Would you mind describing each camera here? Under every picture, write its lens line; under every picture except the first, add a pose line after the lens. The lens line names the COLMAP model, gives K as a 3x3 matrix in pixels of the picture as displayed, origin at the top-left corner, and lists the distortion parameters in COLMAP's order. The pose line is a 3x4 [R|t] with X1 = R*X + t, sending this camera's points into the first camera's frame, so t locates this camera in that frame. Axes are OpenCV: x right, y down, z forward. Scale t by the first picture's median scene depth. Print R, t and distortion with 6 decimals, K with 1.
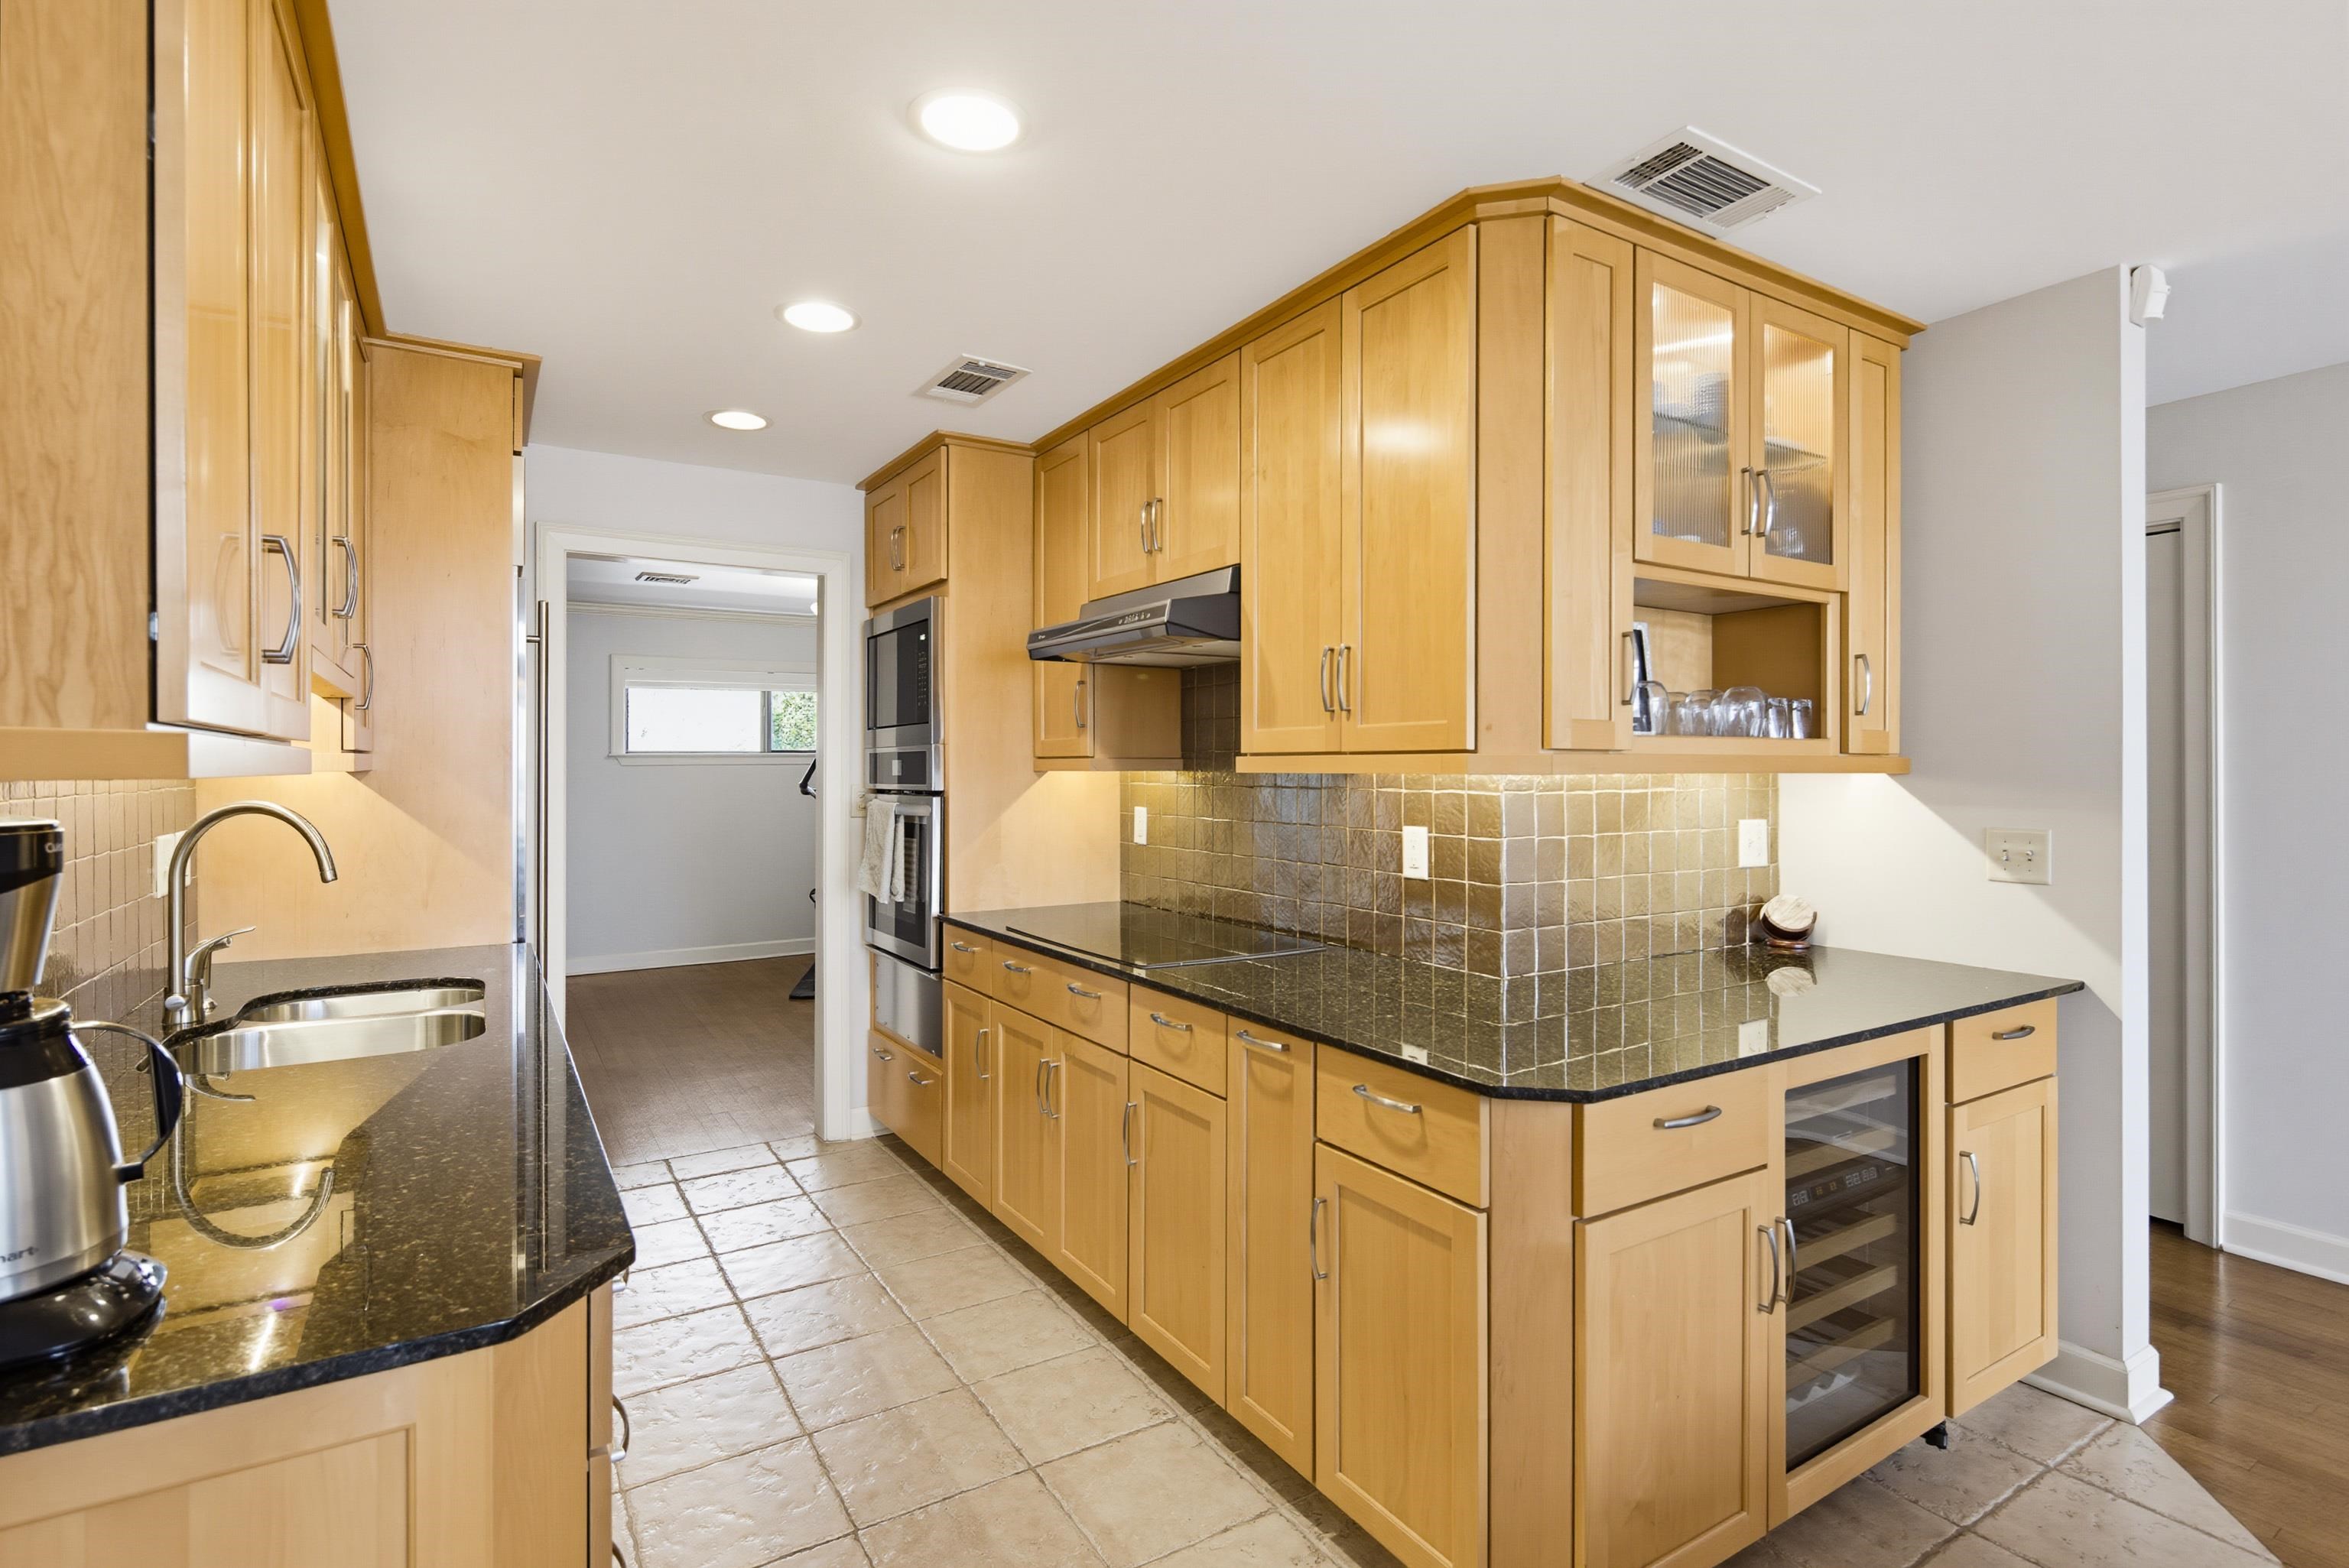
lens RADIAL K [[1134.6, 0, 1169.8], [0, 1134.6, 772.3], [0, 0, 1]] dist [-0.002071, -0.000729]
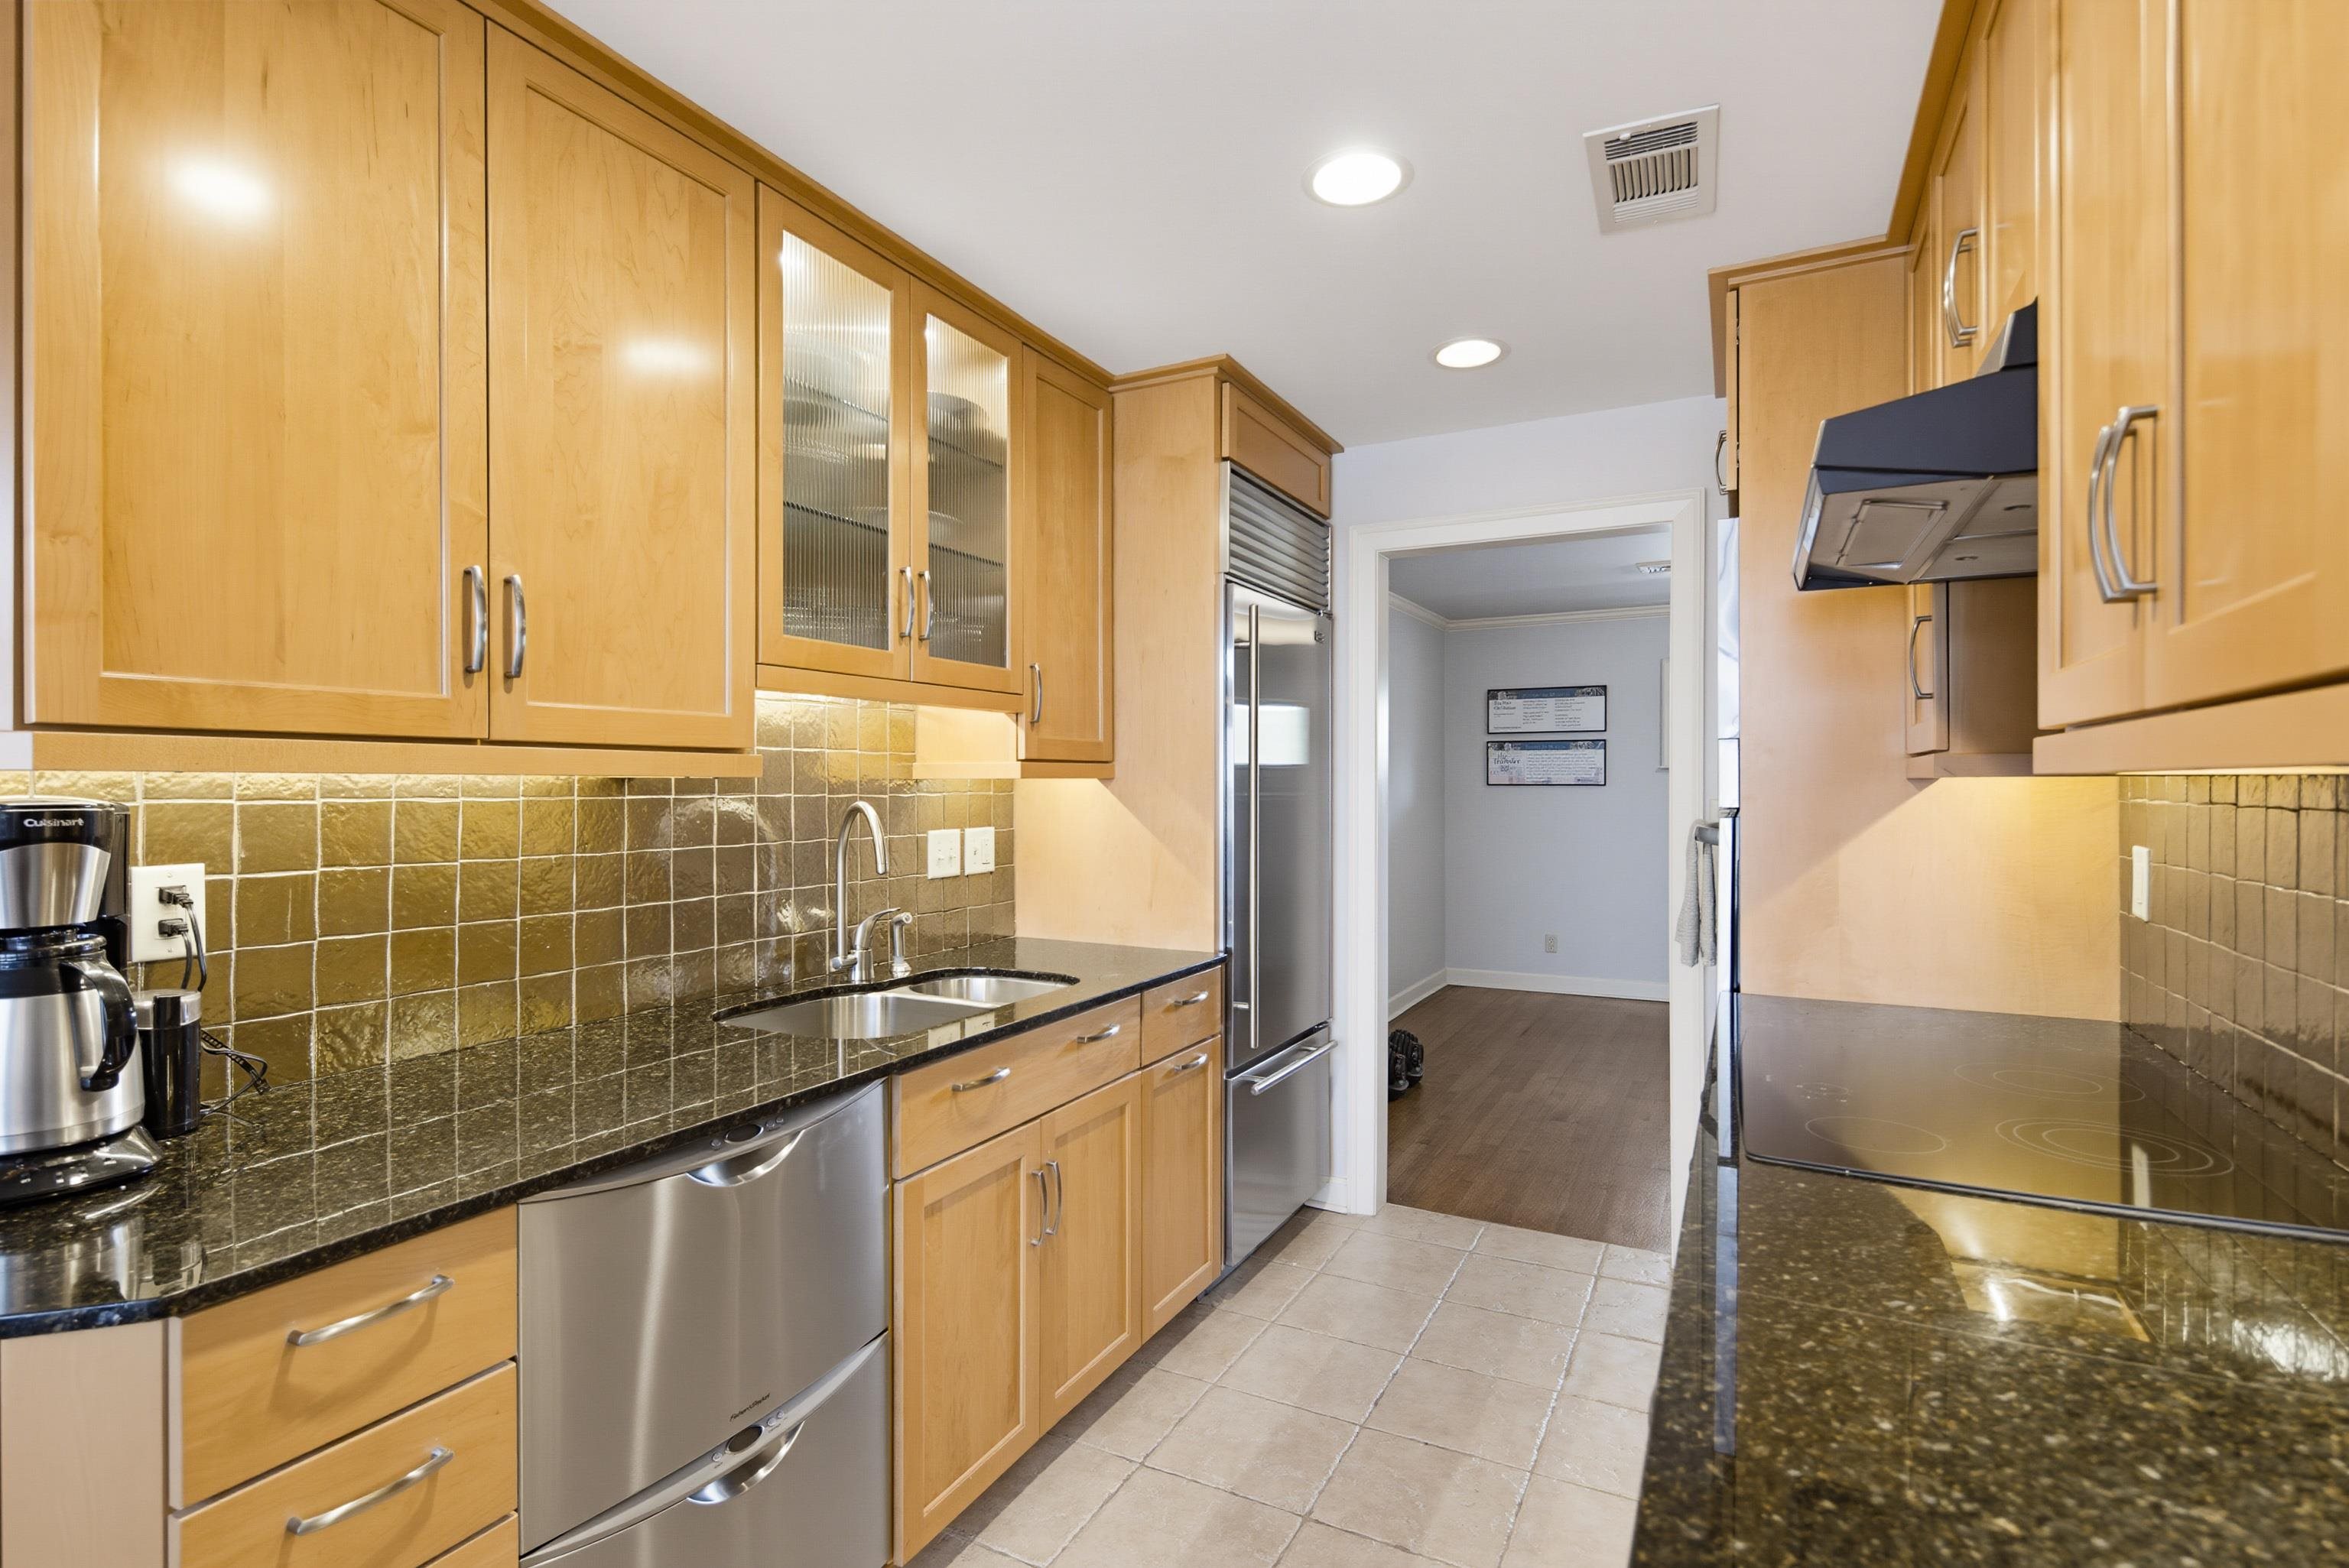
lens RADIAL K [[1134.6, 0, 1167.6], [0, 1134.6, 787.0], [0, 0, 1]] dist [-0.002071, -0.000729]
pose [[0.506147, 0.001614, -0.862446, 0.256269], [-0.005954, 0.999981, -0.001622, 0.007701], [0.862427, 0.005956, 0.506147, 0.465534]]
